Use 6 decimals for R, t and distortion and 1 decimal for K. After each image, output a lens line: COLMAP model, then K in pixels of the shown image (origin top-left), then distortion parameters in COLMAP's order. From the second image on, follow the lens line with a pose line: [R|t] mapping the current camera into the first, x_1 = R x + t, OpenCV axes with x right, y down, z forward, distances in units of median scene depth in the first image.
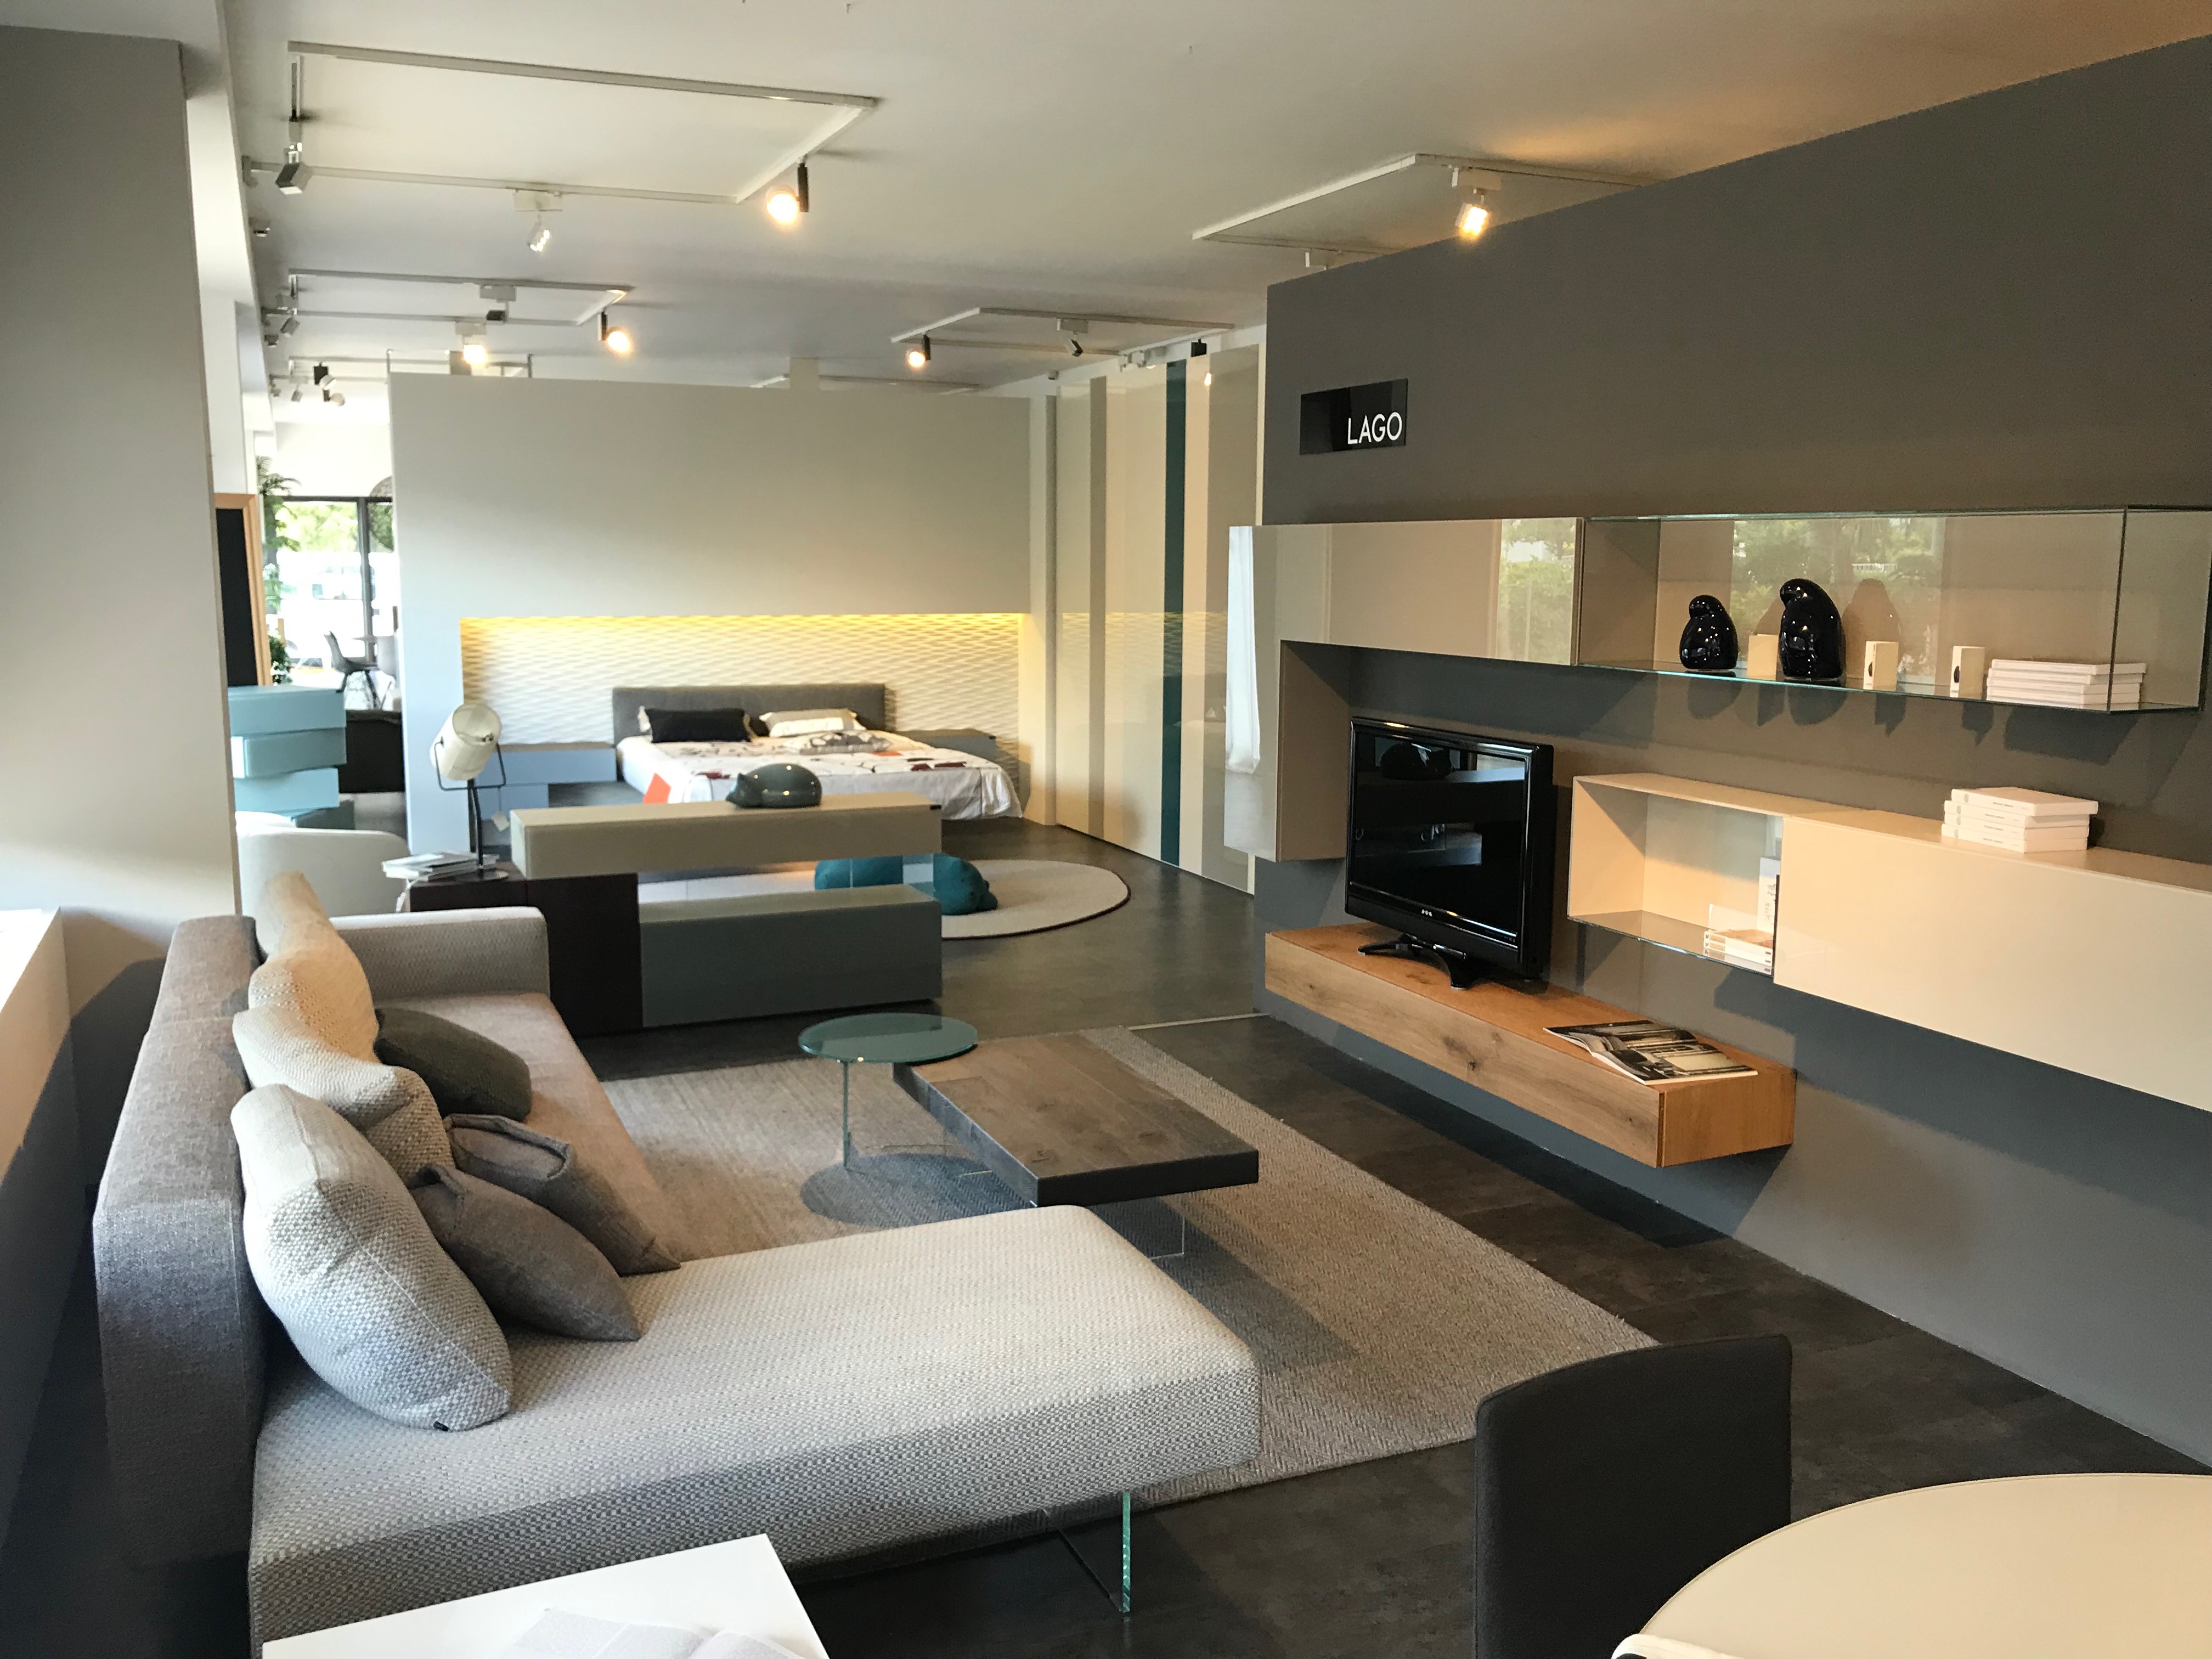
lens RADIAL K [[1833.0, 0, 1075.6], [0, 1833.0, 820.2], [0, 0, 1]] dist [0.039386, -0.007181]
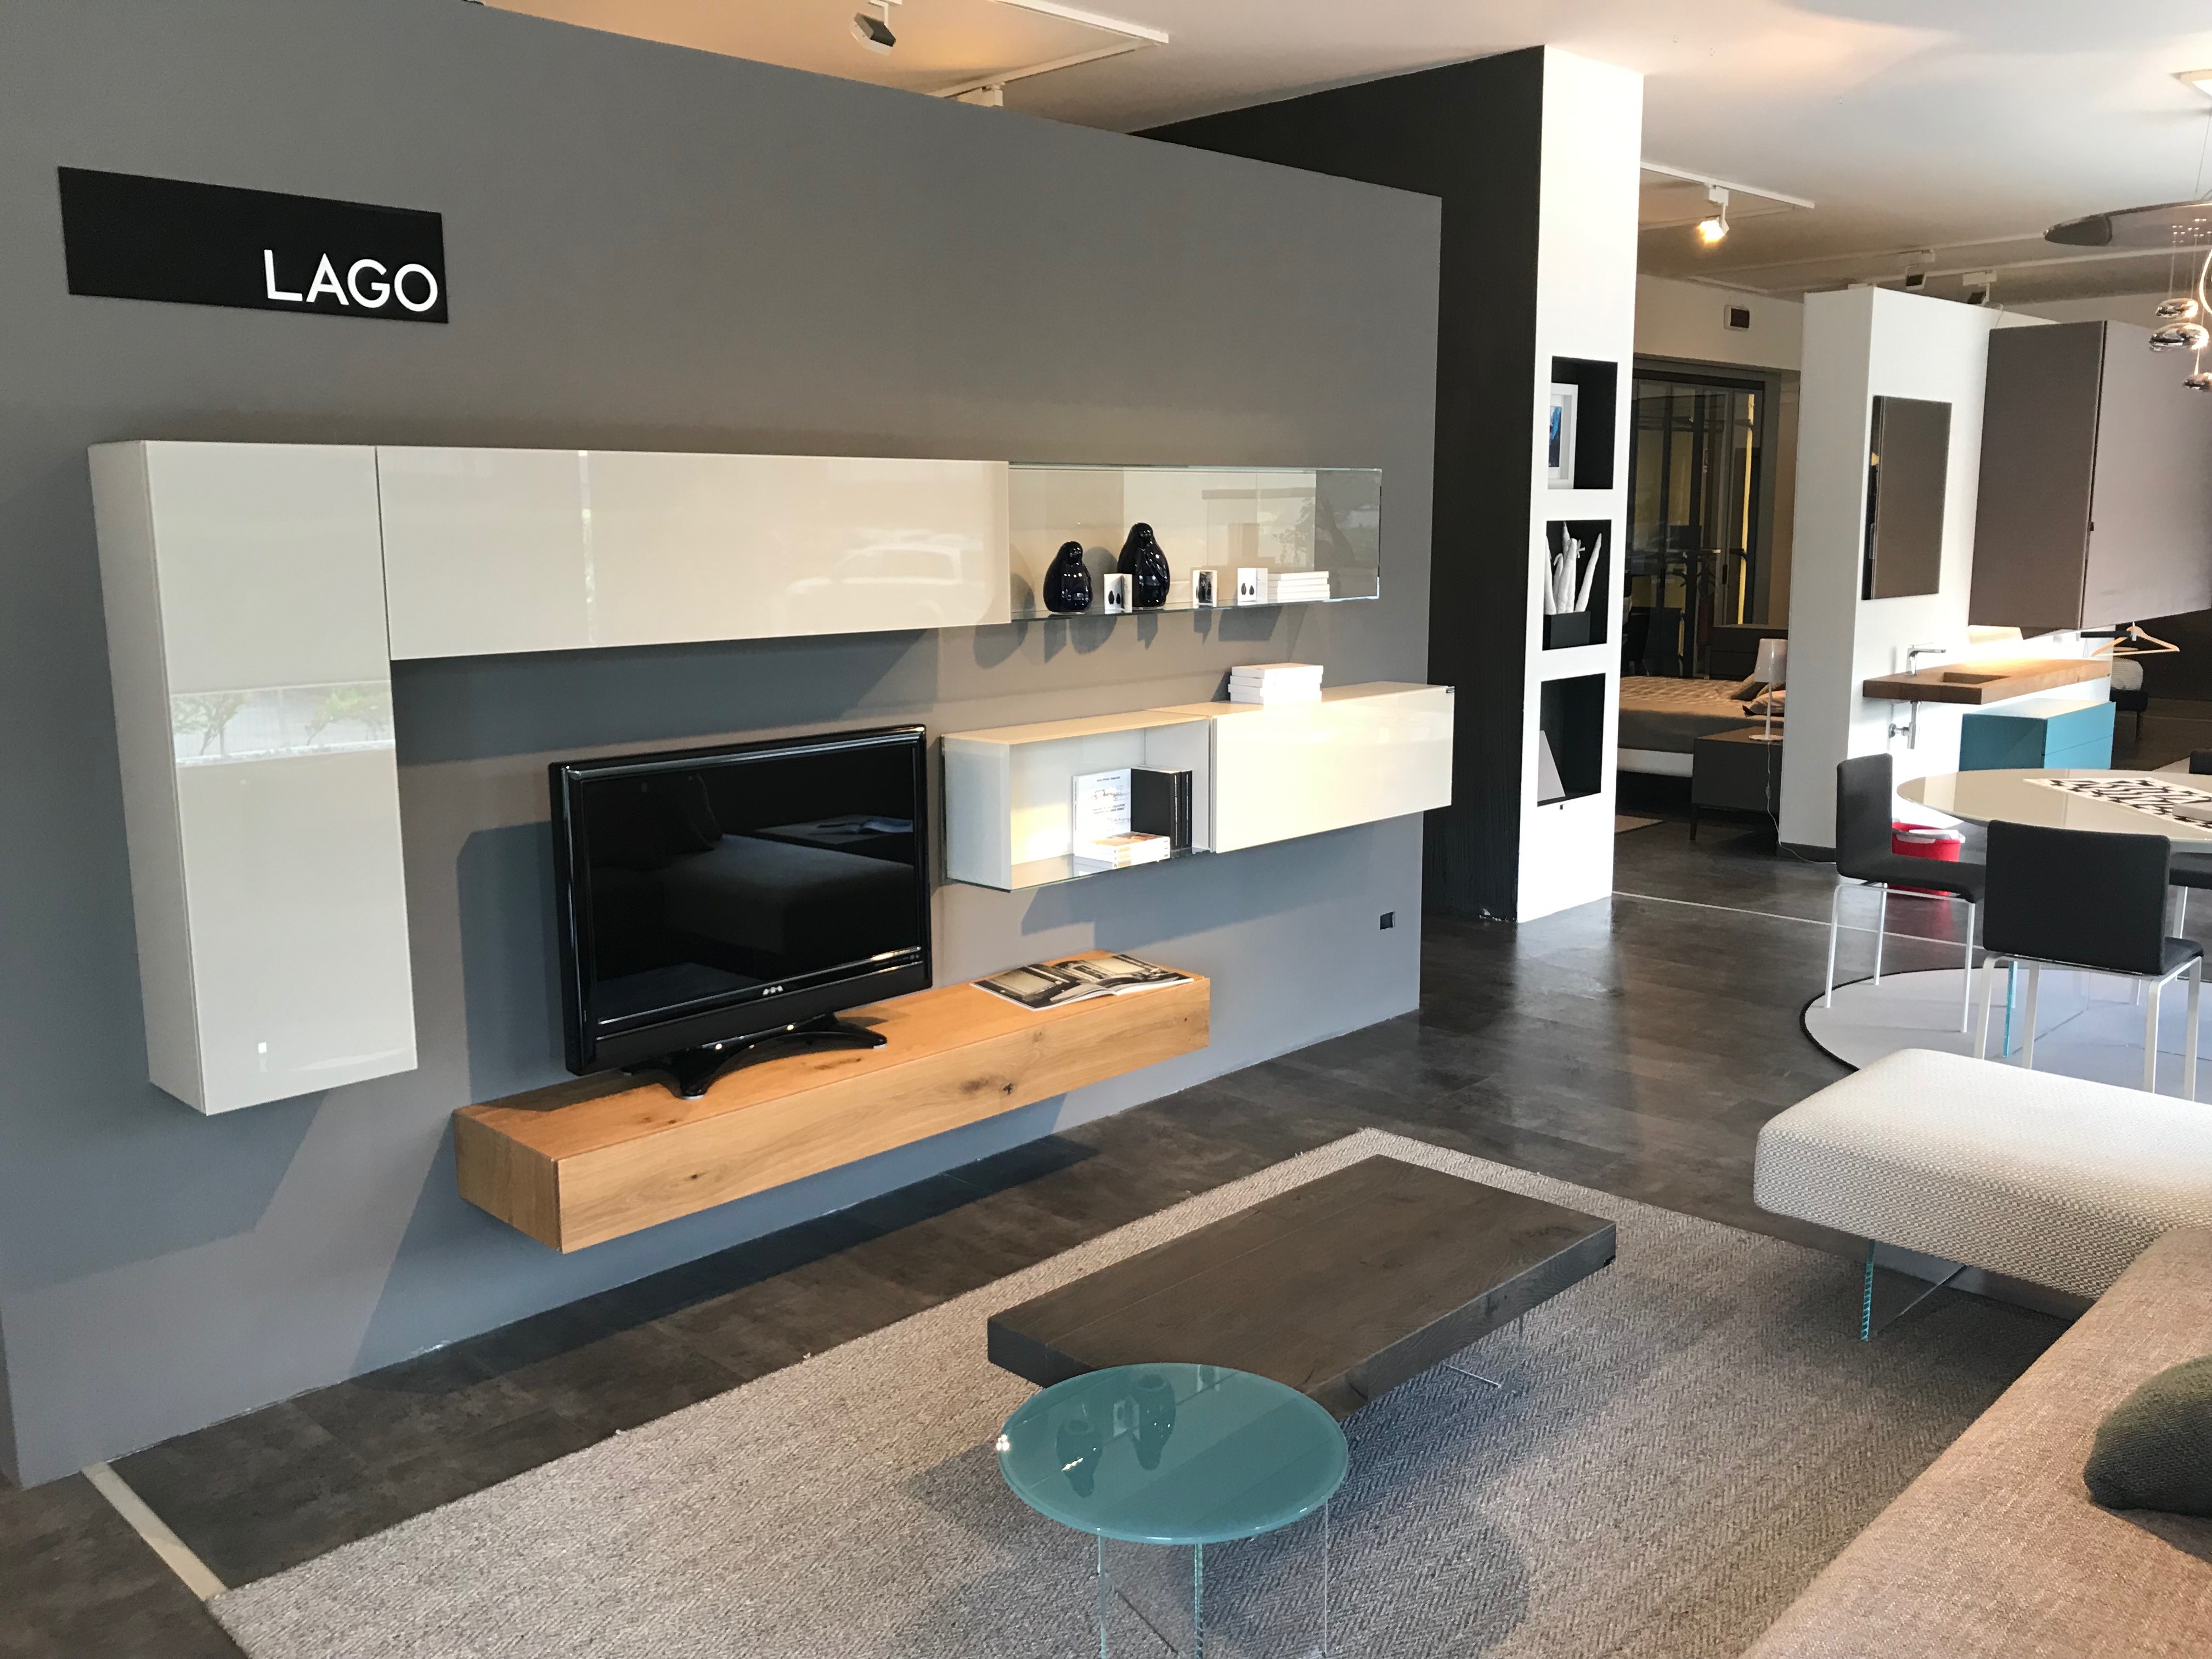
lens RADIAL K [[1833.0, 0, 1075.6], [0, 1833.0, 820.2], [0, 0, 1]] dist [0.039386, -0.007181]
pose [[-0.388079, -0.143421, 0.910398, -0.571698], [0.146237, 0.965720, 0.214473, -0.172203], [-0.909950, 0.216367, -0.353803, 1.254759]]
